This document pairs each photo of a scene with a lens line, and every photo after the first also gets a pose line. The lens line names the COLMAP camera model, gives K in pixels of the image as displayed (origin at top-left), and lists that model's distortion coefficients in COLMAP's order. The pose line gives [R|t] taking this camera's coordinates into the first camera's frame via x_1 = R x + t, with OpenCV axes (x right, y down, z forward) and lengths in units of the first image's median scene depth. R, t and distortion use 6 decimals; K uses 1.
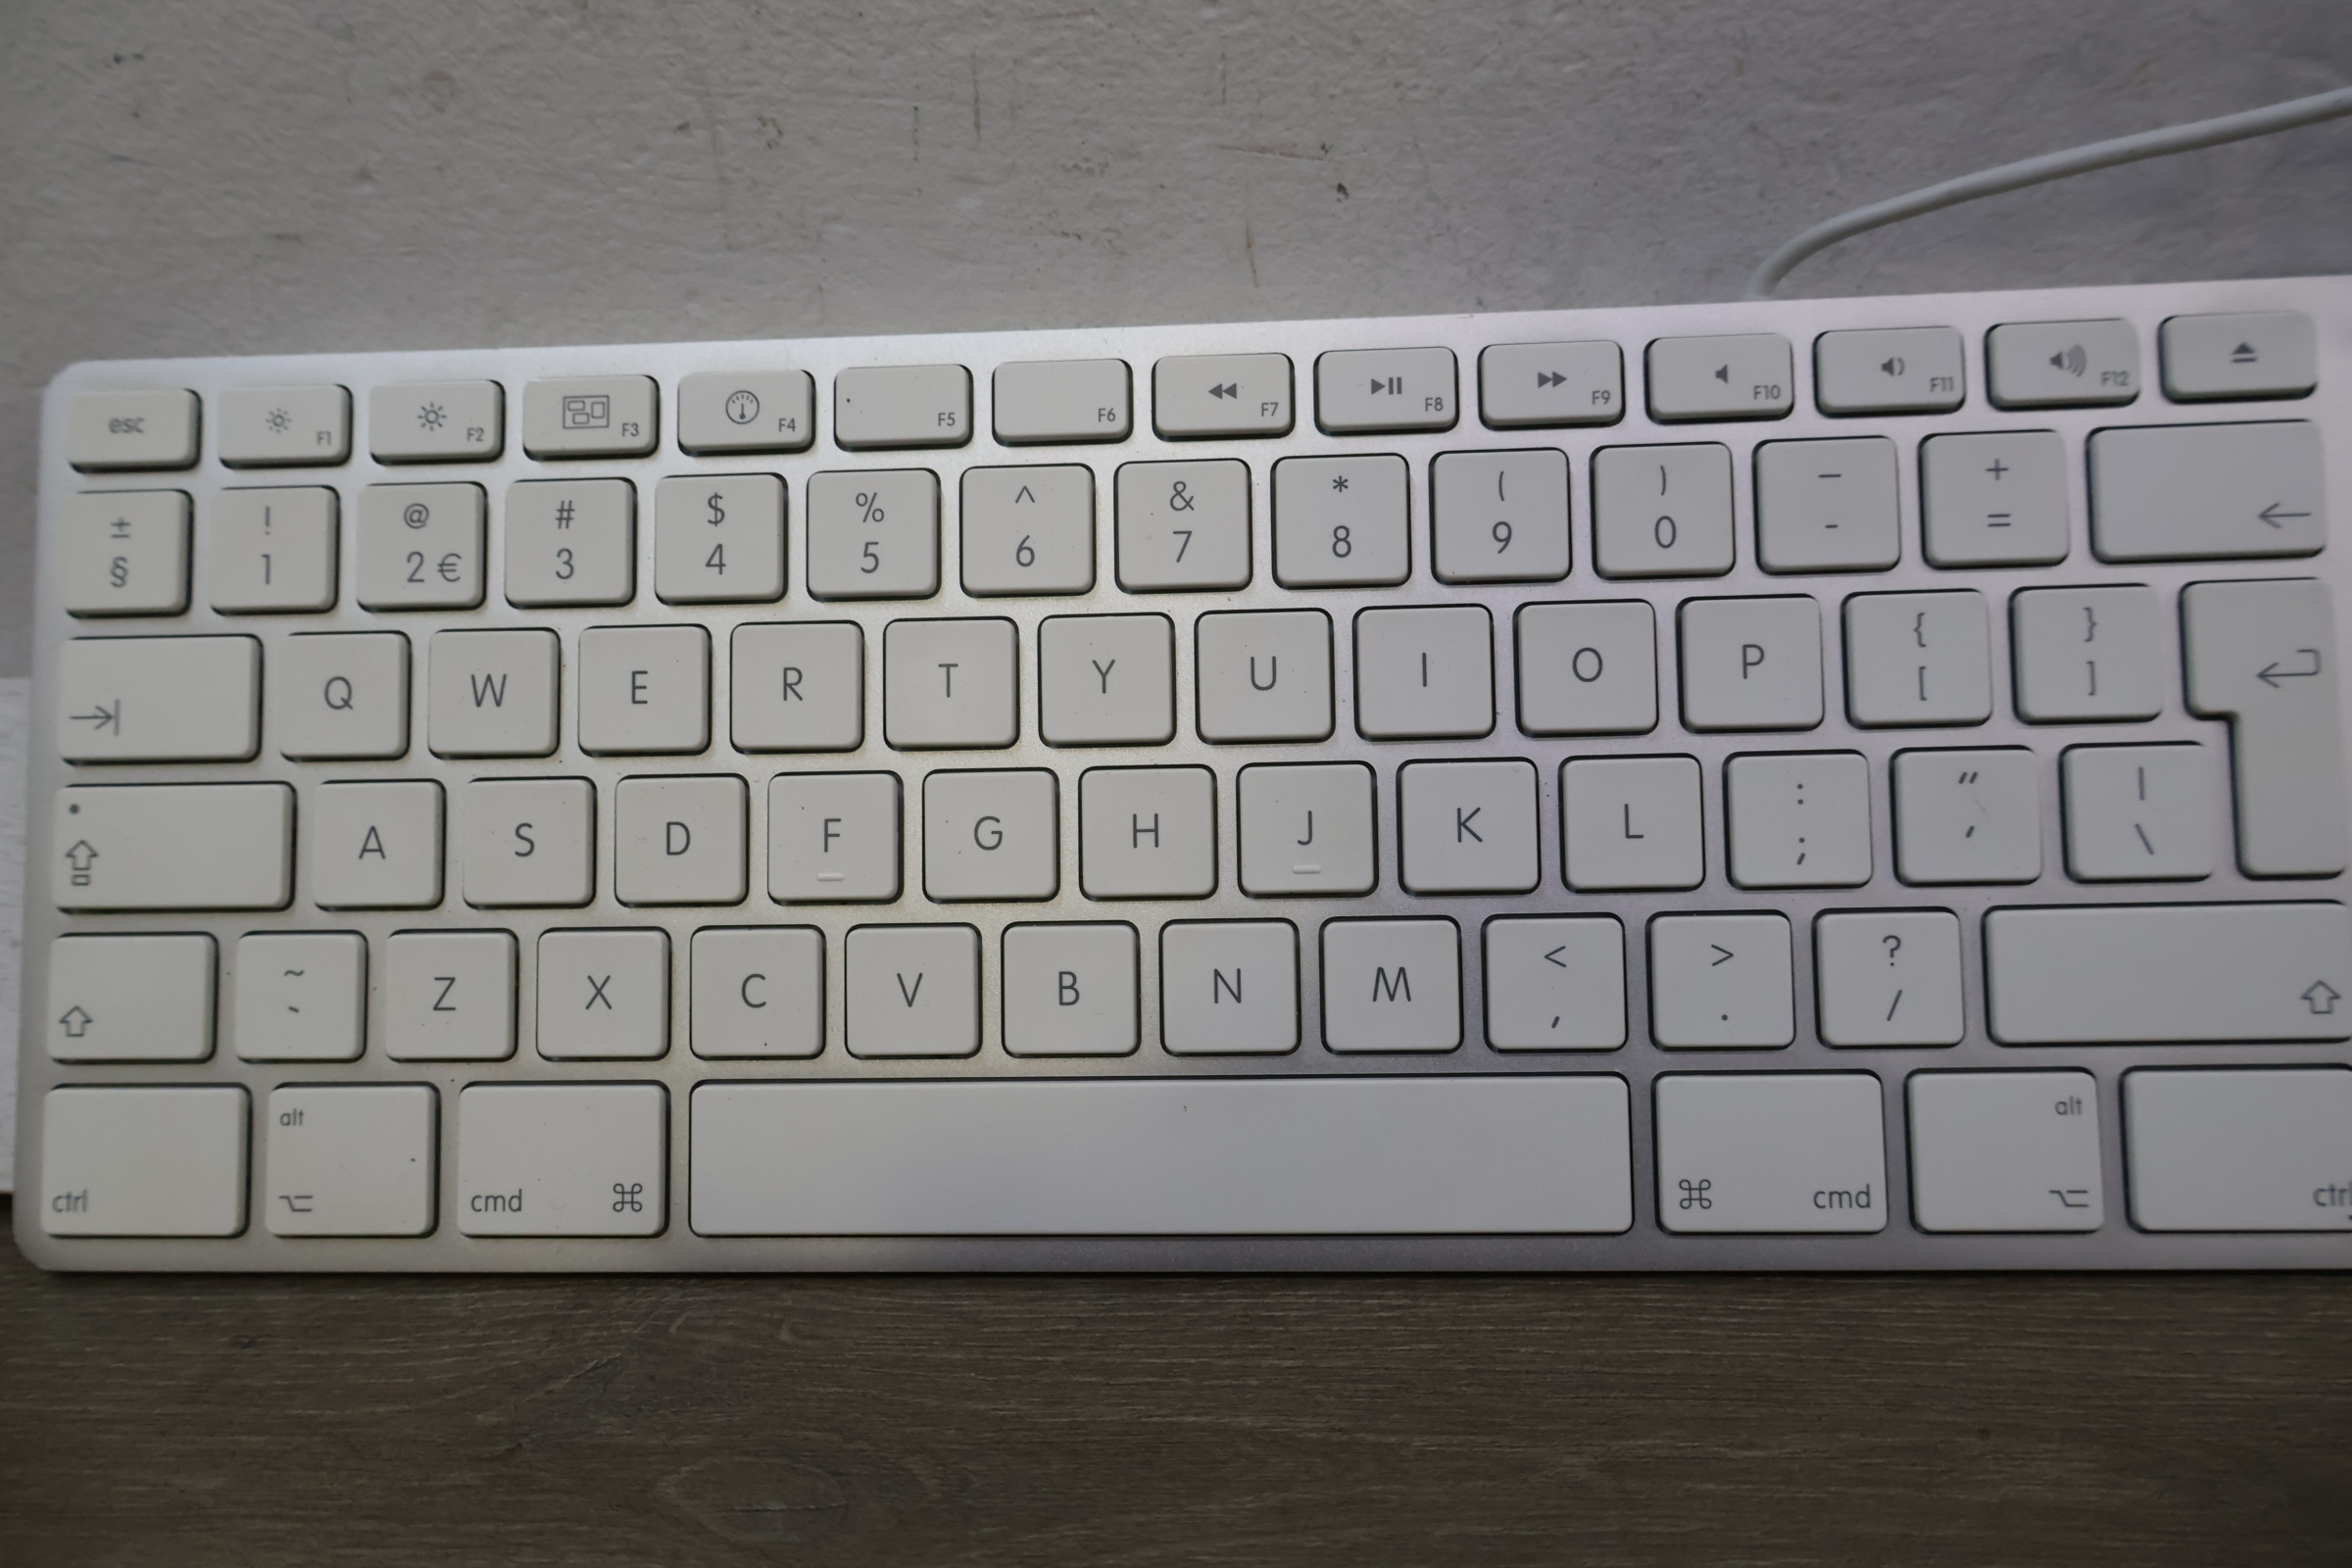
lens RADIAL K [[2055.5, 0, 1172.0], [0, 2055.5, 776.6], [0, 0, 1]] dist [0.016636, -0.007396]
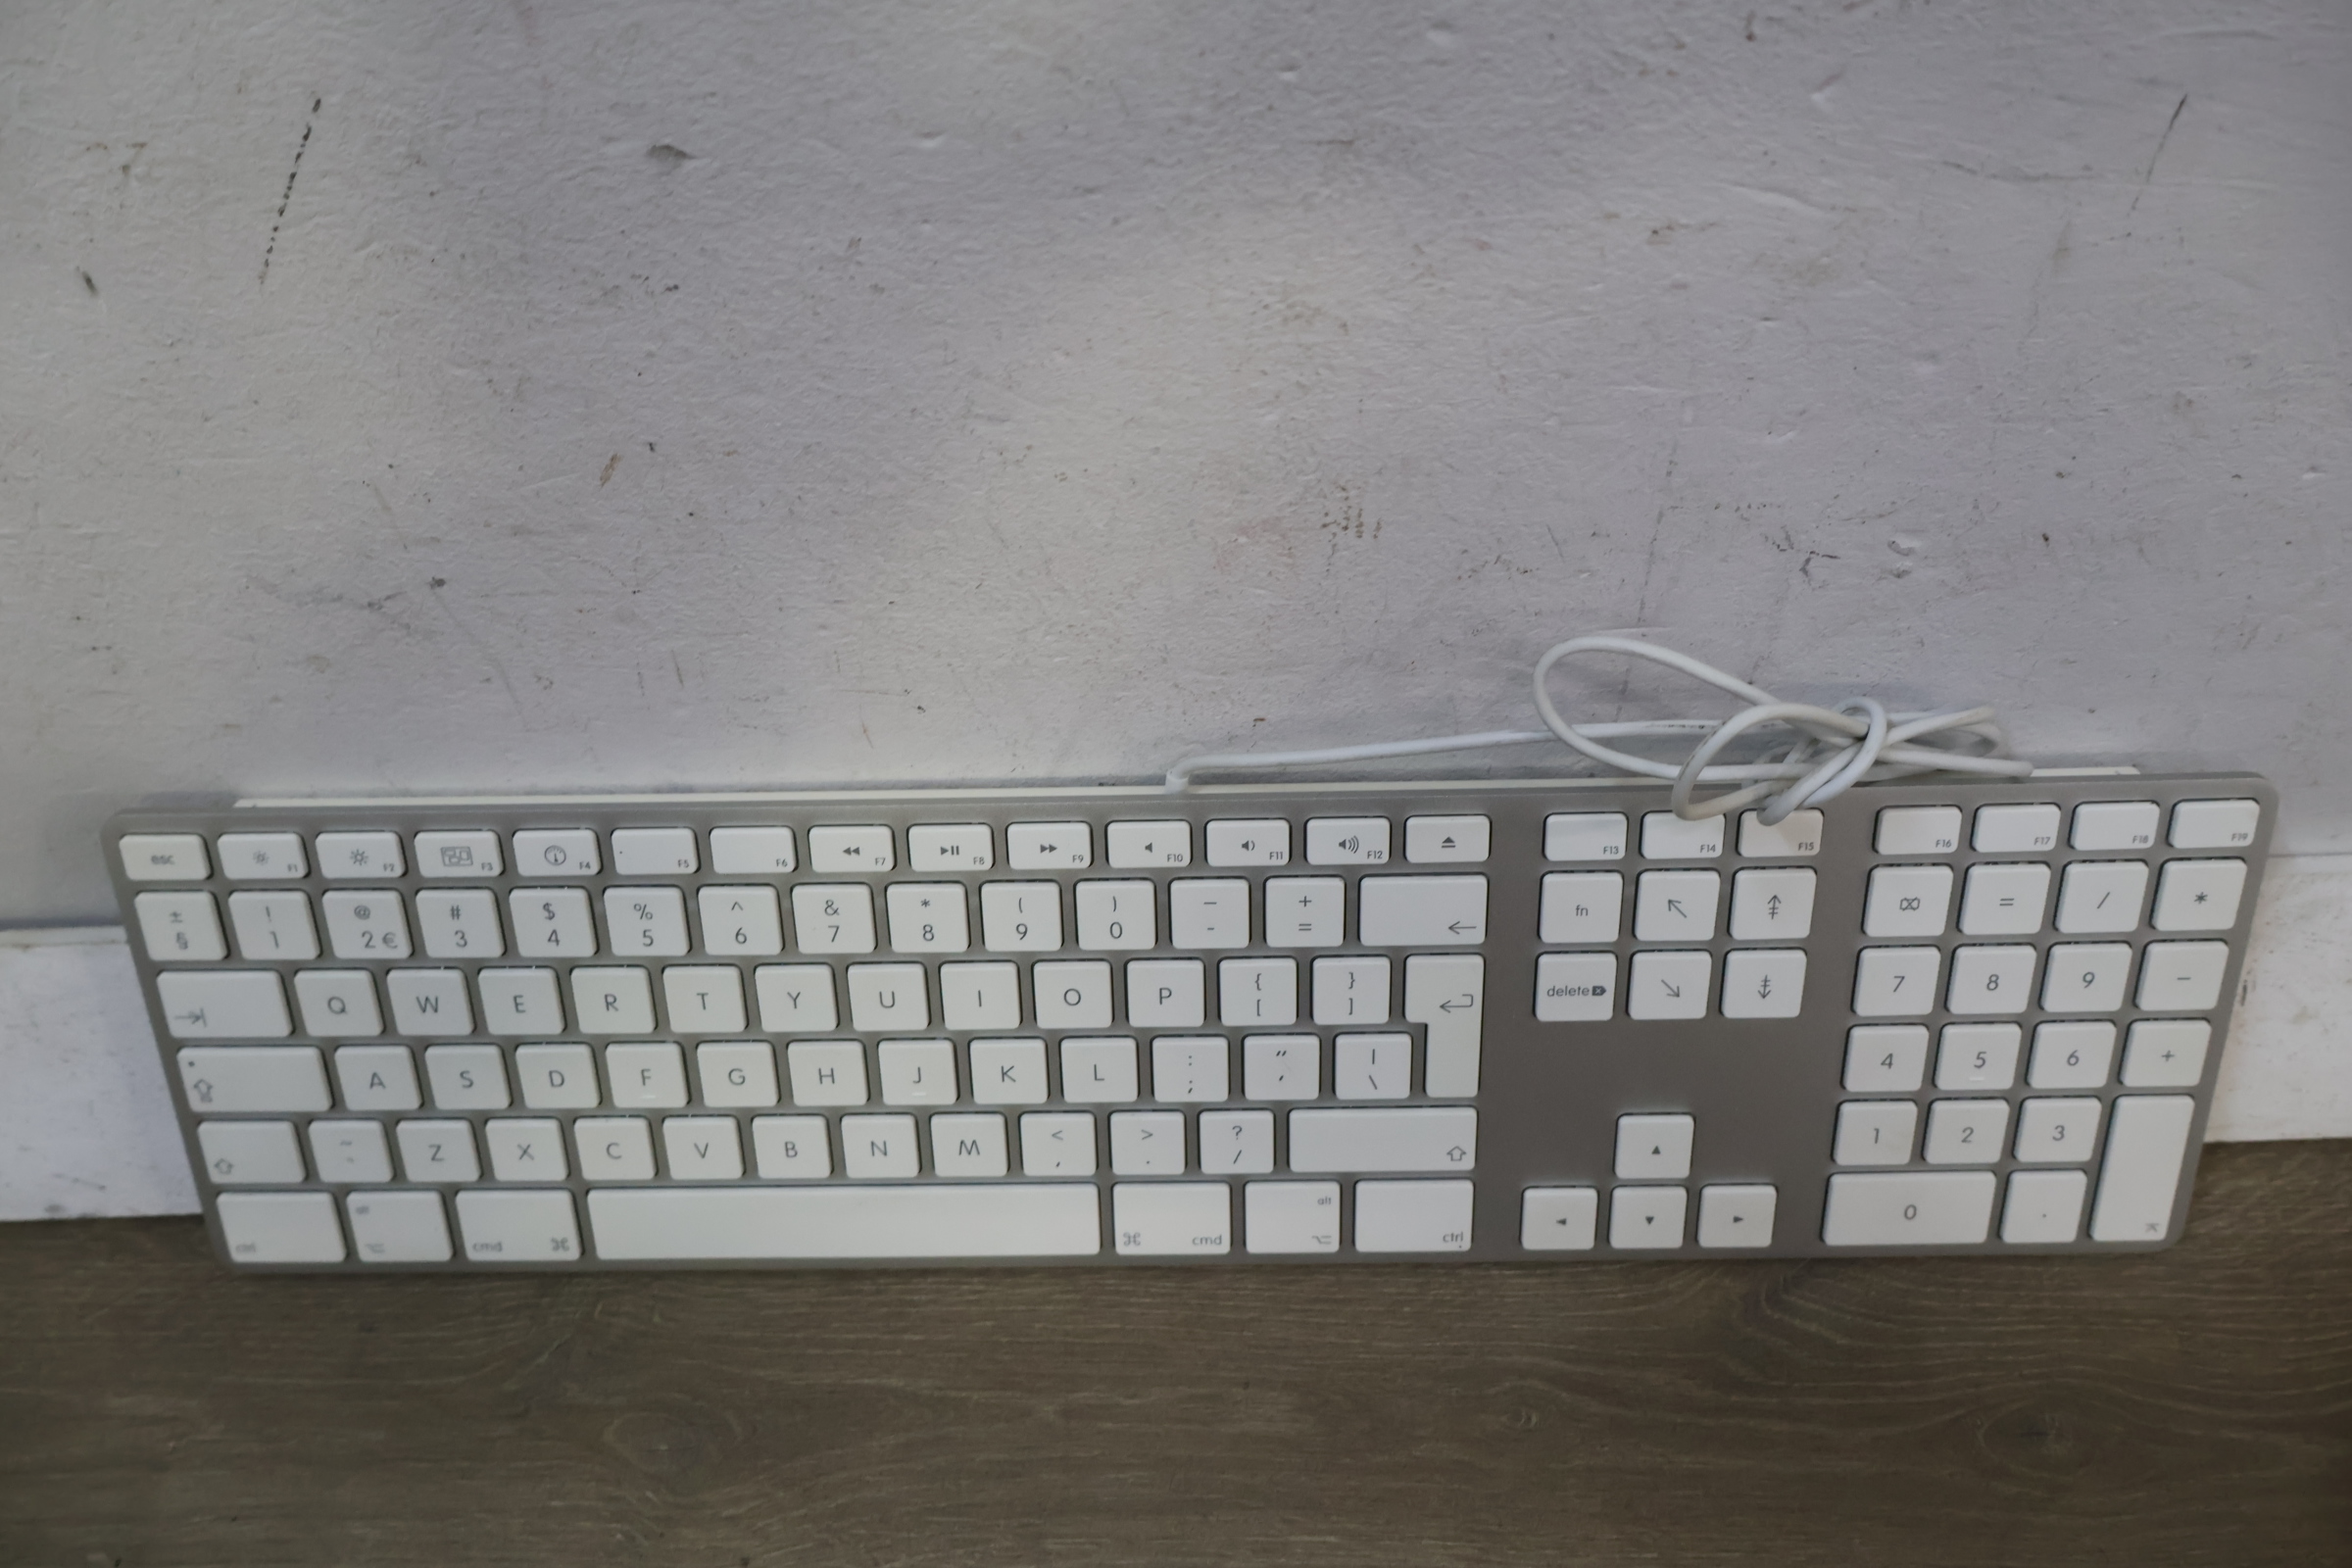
lens RADIAL K [[2055.5, 0, 1170.1], [0, 2055.5, 819.8], [0, 0, 1]] dist [0.016636, -0.007396]
pose [[0.997862, -0.036125, 0.054473, 0.192872], [0.003488, 0.861635, 0.507516, -1.056191], [-0.065270, -0.506241, 0.859918, -0.423815]]
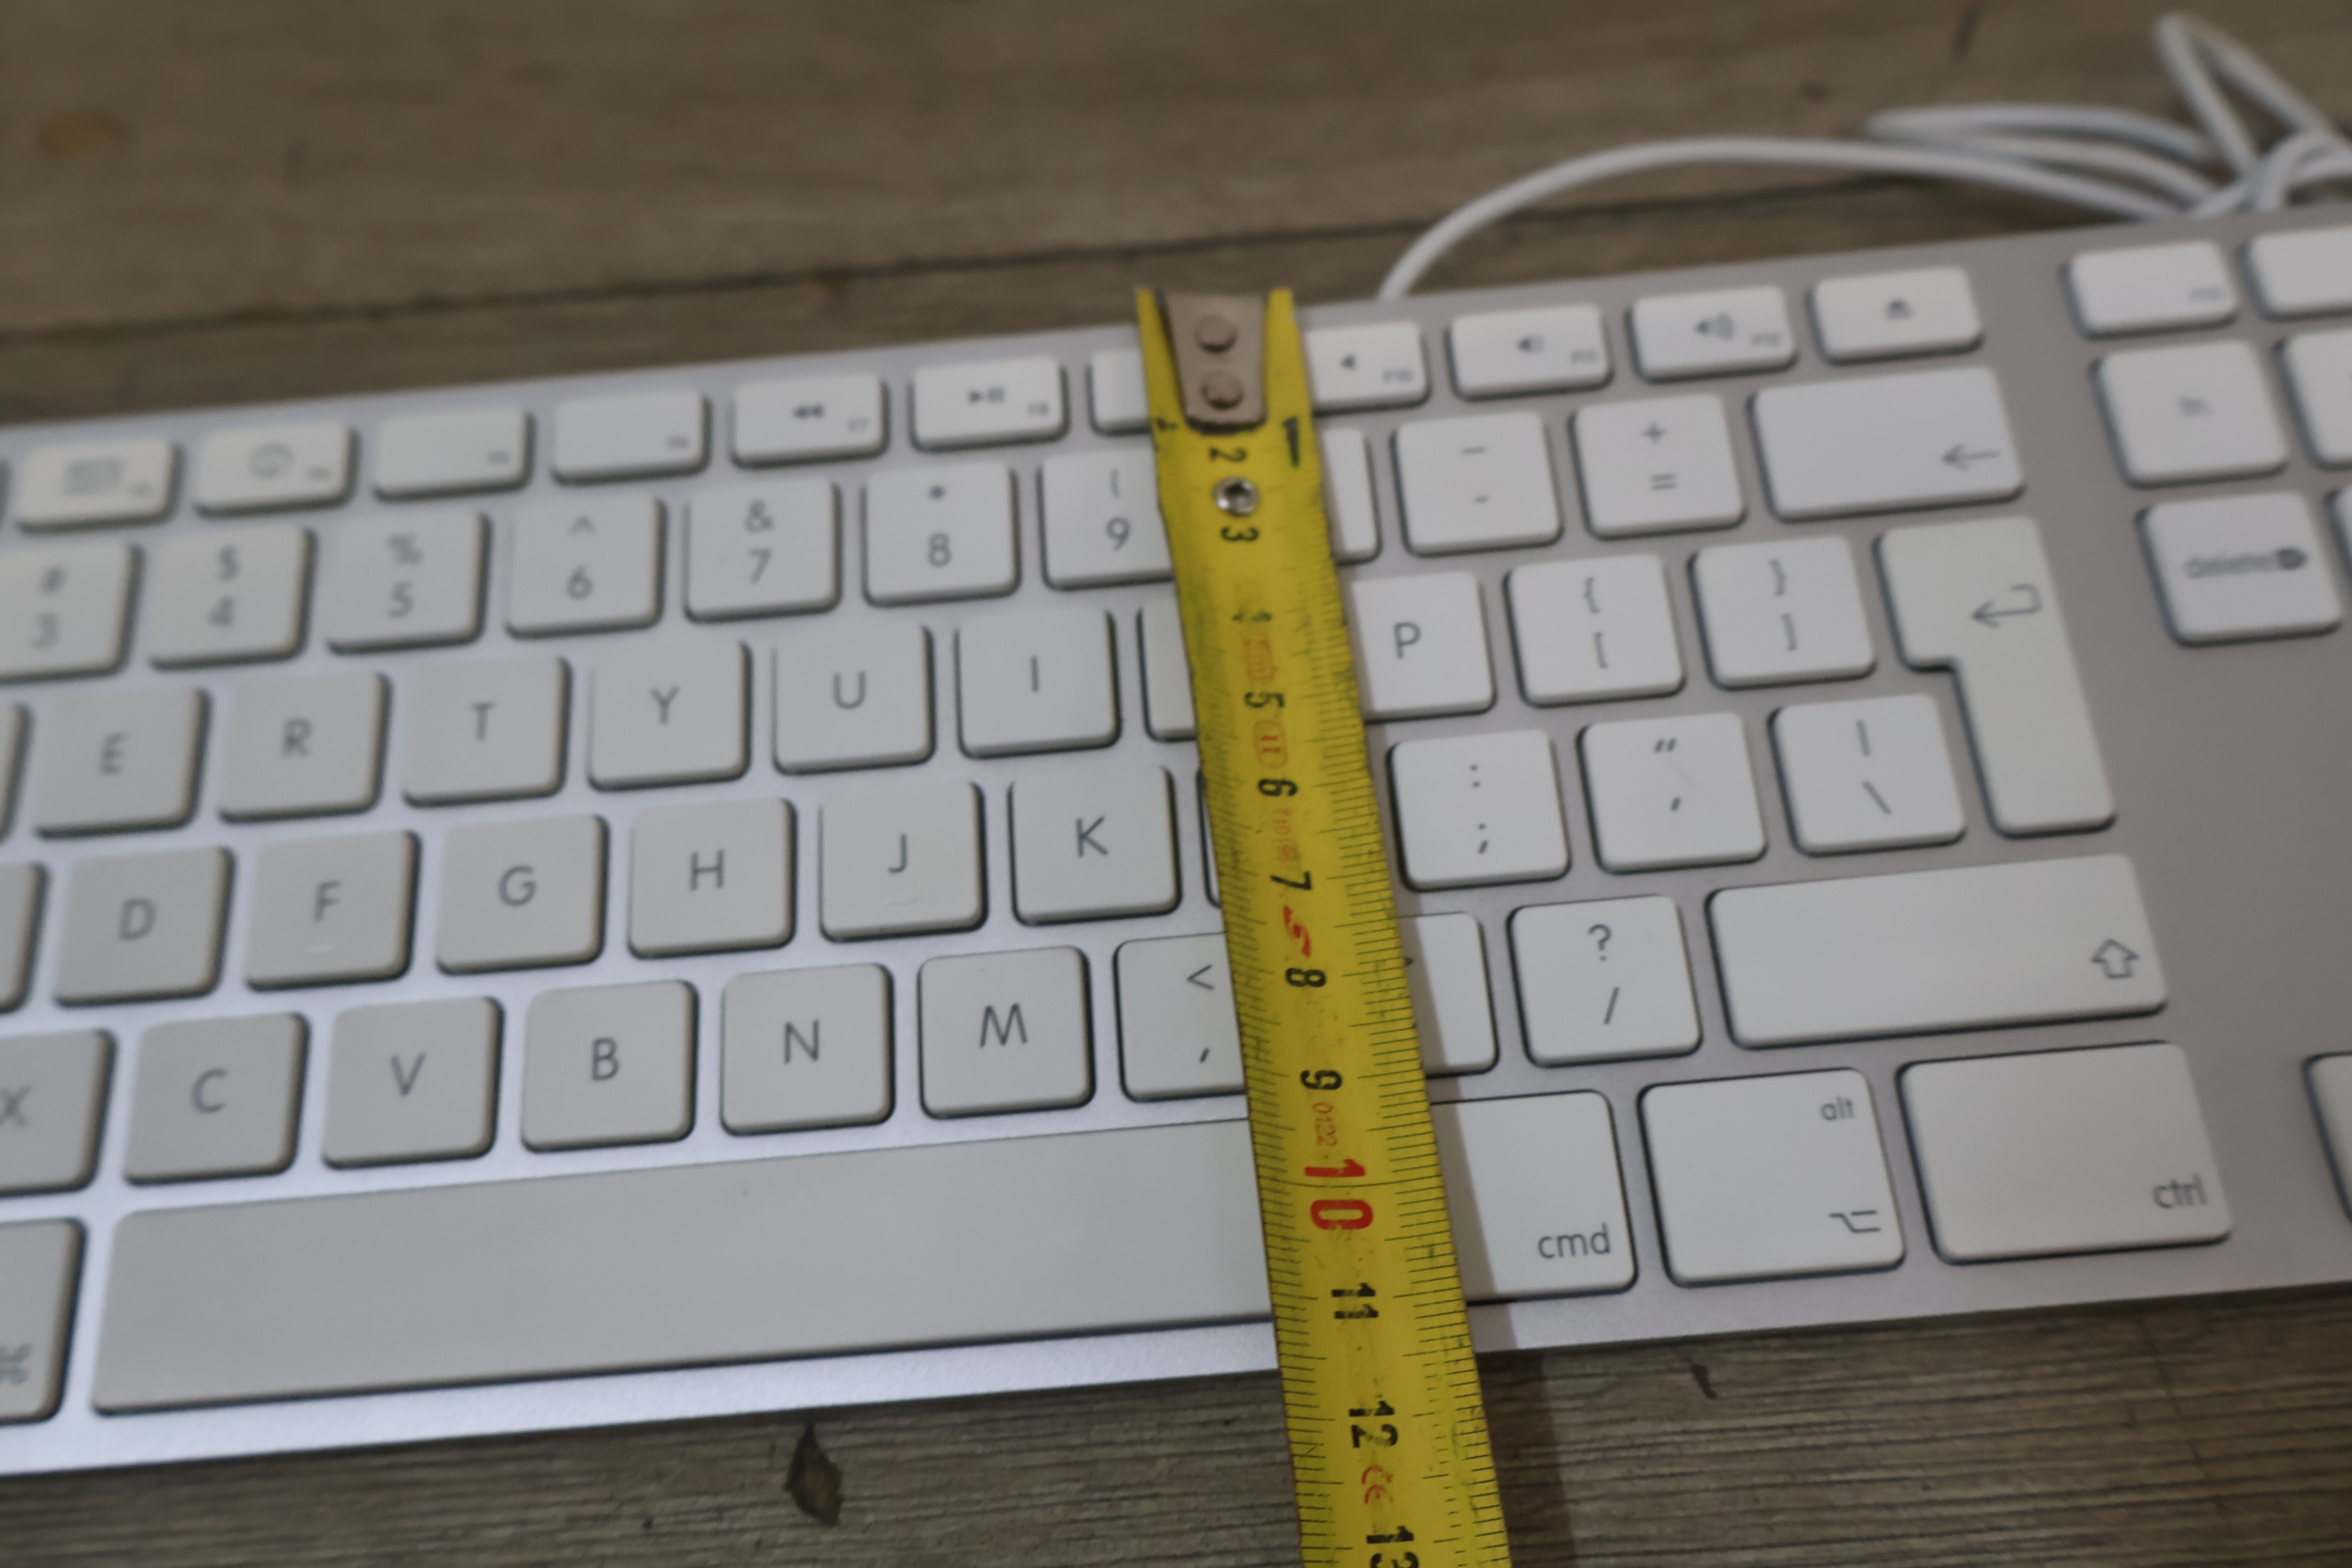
lens RADIAL K [[2009.1, 0, 1173.1], [0, 2009.1, 833.3], [0, 0, 1]] dist [0.016324, -0.002248]
pose [[0.998118, -0.043235, 0.043494, 0.140324], [0.054687, 0.948448, -0.312180, 0.275747], [-0.027754, 0.313971, 0.949027, 0.218369]]
